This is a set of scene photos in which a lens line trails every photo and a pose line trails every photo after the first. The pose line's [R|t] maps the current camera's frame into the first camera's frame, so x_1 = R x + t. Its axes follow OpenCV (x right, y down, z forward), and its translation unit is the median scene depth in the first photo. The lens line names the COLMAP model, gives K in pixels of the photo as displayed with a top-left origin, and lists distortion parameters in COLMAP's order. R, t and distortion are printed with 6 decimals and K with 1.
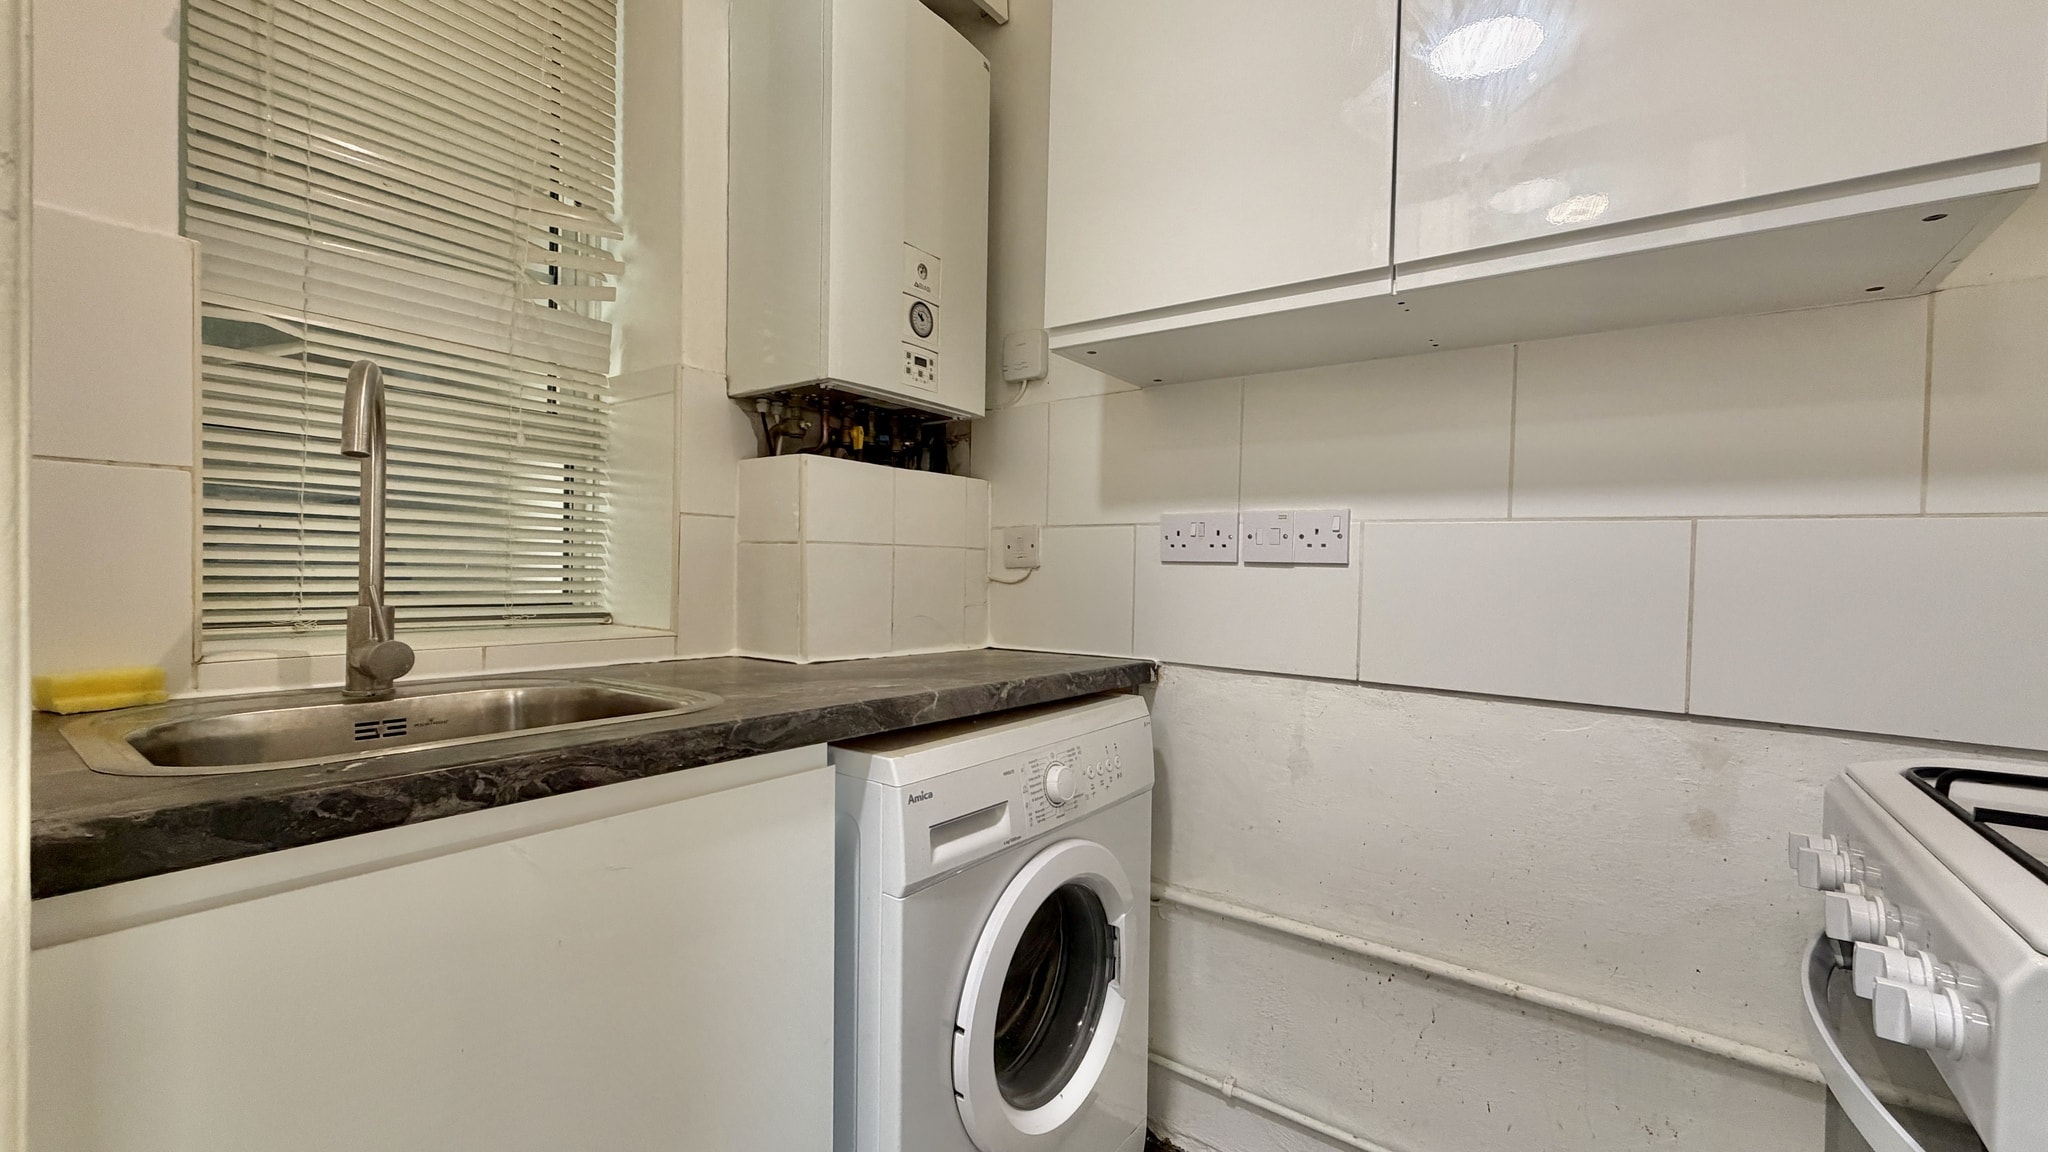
lens RADIAL K [[814.7, 0, 1014.3], [0, 814.7, 580.1], [0, 0, 1]] dist [-0.005113, 0.001299]
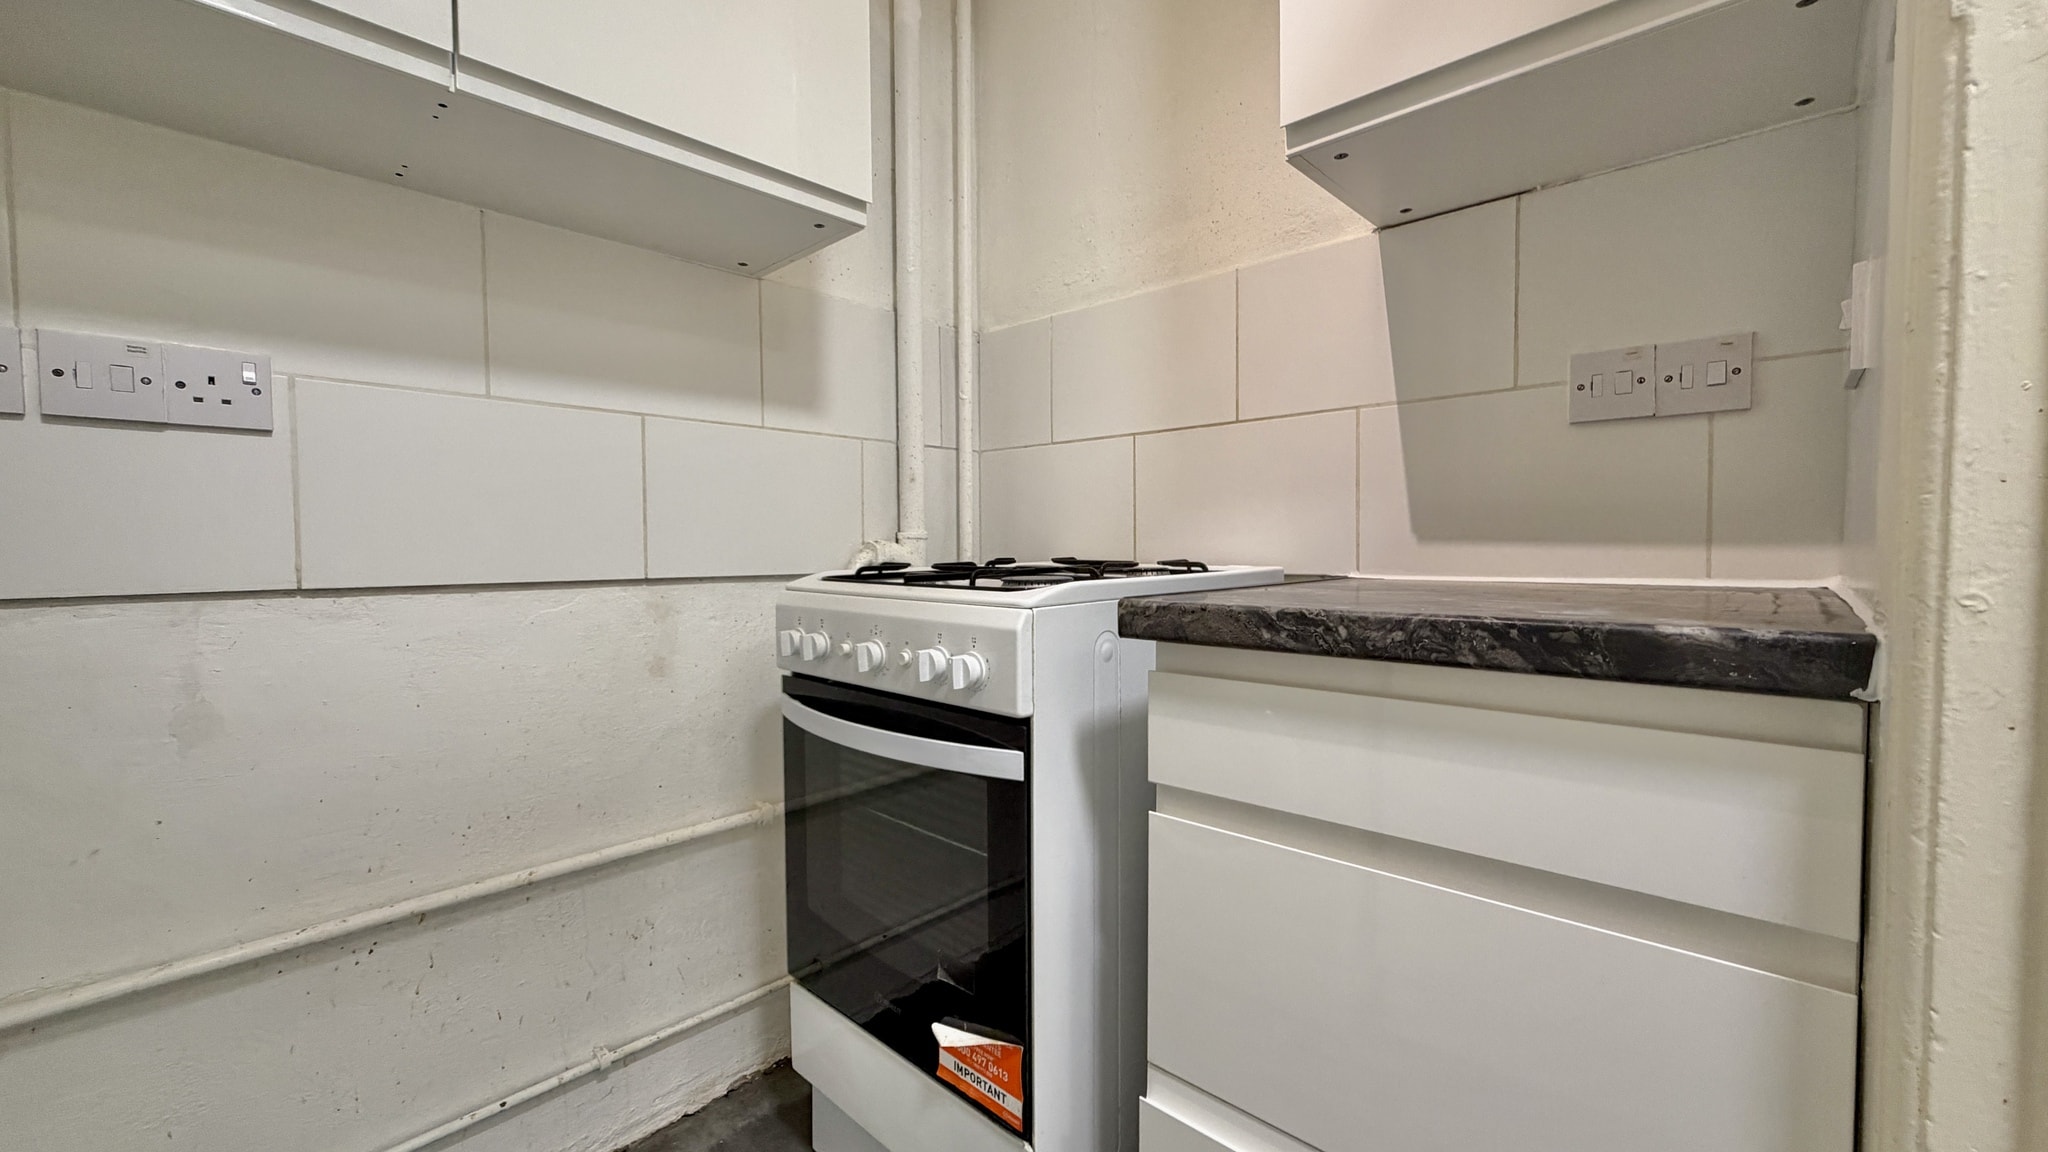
lens RADIAL K [[814.7, 0, 1021.4], [0, 814.7, 580.2], [0, 0, 1]] dist [-0.005113, 0.001299]
pose [[0.114949, -0.067786, 0.991056, -0.251764], [0.026651, 0.997520, 0.065137, 0.086413], [-0.993014, 0.018925, 0.116470, 0.256595]]
